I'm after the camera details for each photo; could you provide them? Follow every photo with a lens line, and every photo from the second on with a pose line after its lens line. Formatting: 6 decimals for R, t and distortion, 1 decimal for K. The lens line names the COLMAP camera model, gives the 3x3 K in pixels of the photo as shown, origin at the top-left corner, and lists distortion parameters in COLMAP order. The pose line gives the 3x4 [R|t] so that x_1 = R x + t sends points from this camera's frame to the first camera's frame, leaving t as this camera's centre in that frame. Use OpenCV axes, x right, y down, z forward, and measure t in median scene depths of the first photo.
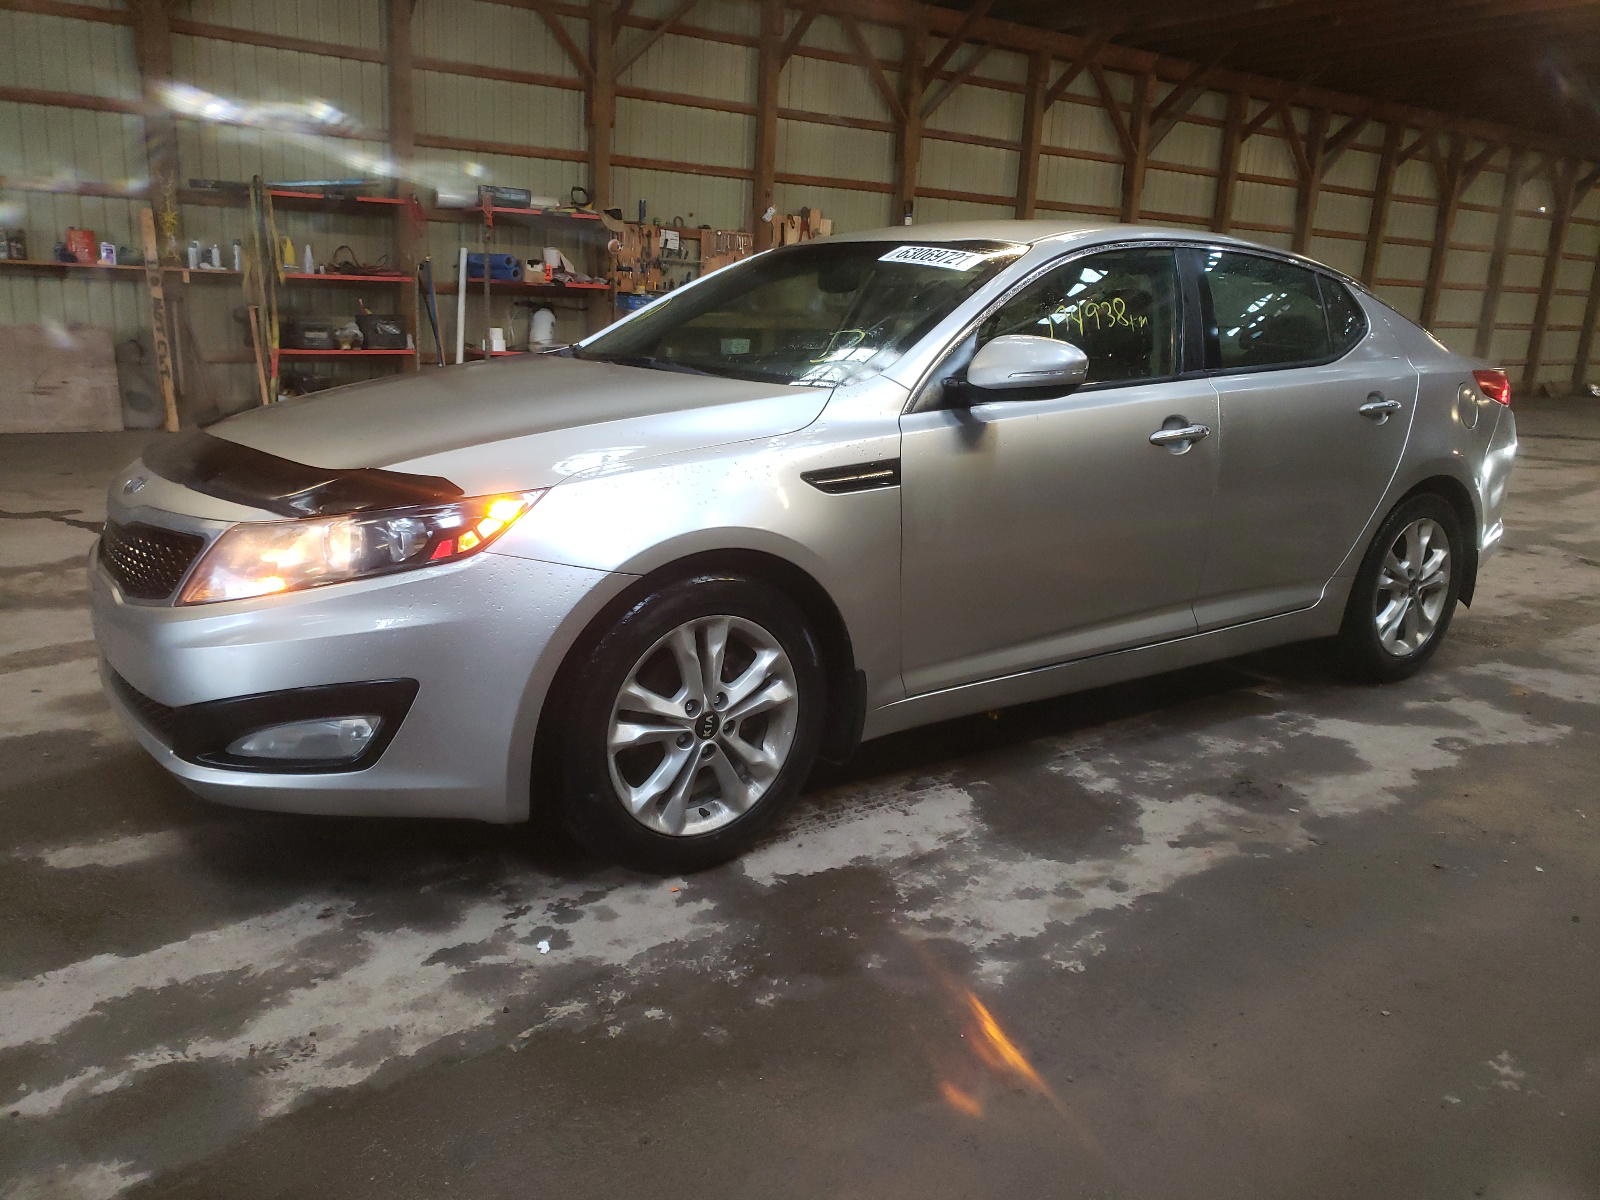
lens RADIAL K [[1274.5, 0, 765.5], [0, 1274.5, 614.6], [0, 0, 1]] dist [0.021392, 0.000712]
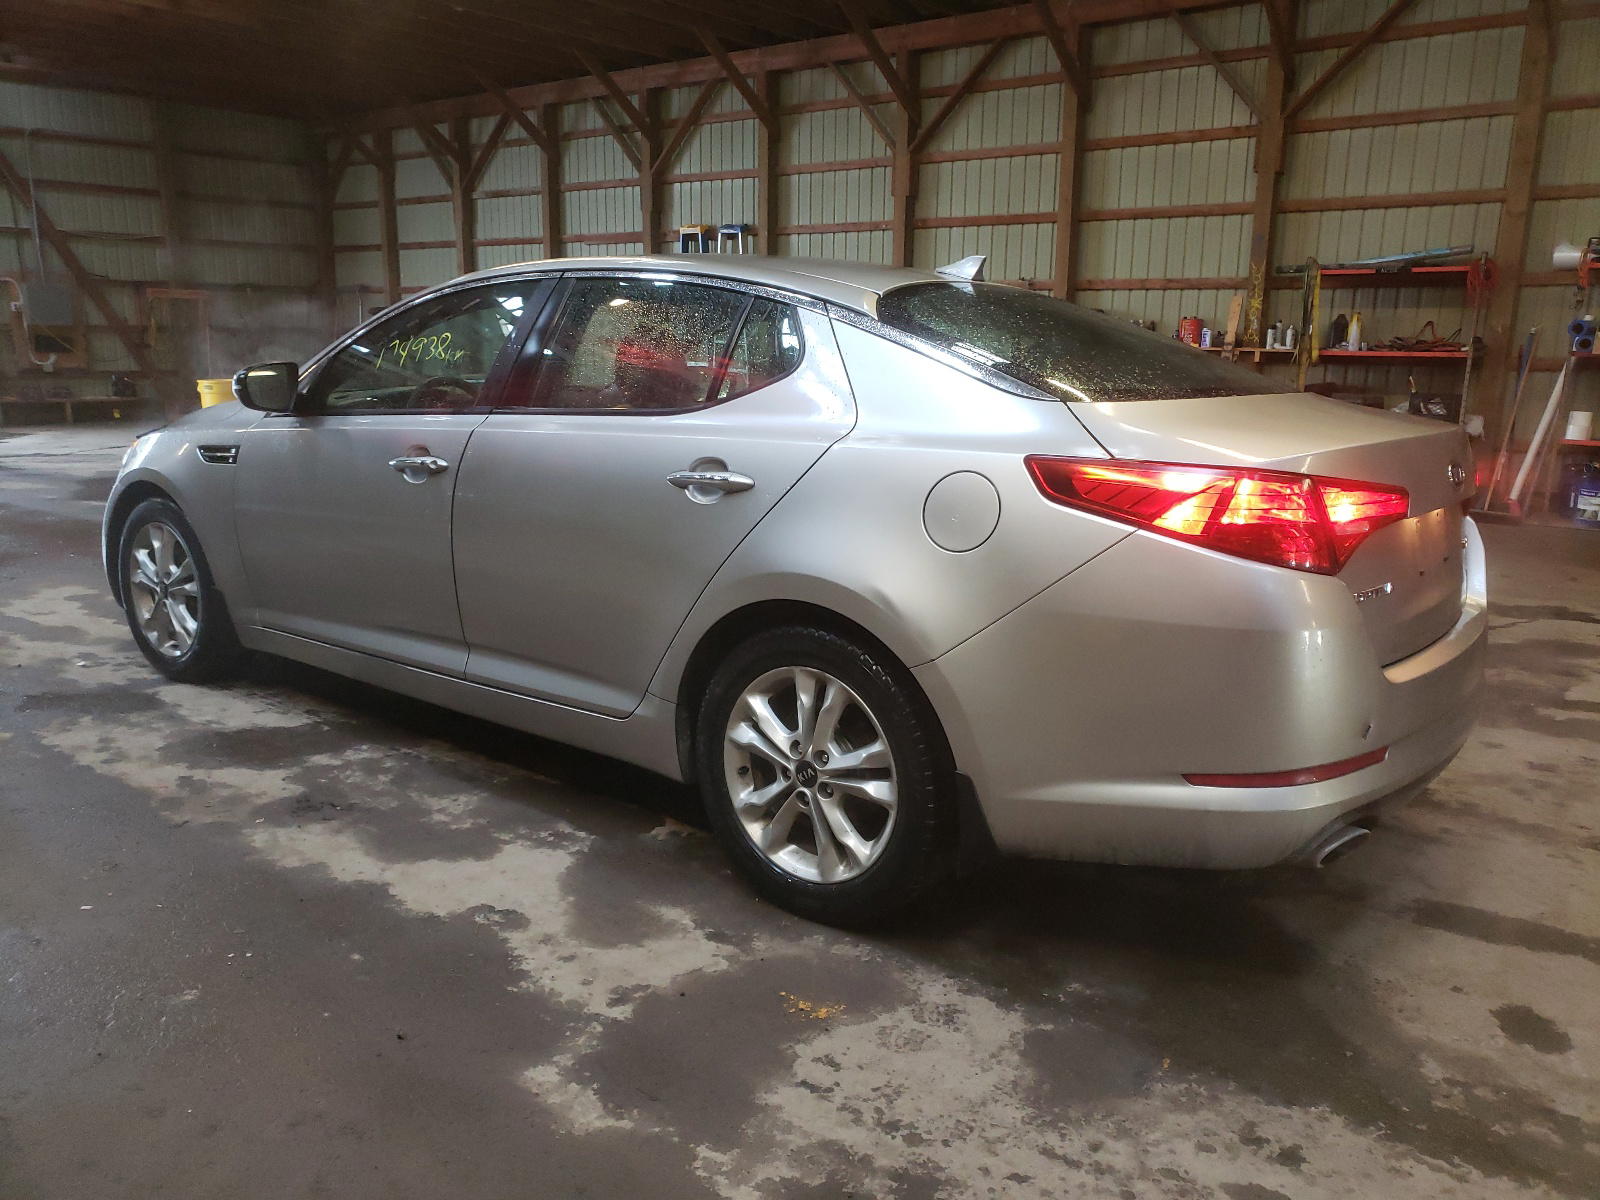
lens RADIAL K [[1274.5, 0, 792.3], [0, 1274.5, 611.9], [0, 0, 1]] dist [0.021392, 0.000712]
pose [[0.253673, 0.169864, -0.952258, 1.300243], [-0.245466, 0.963539, 0.106486, -0.194611], [0.935626, 0.206734, 0.286120, 0.954554]]
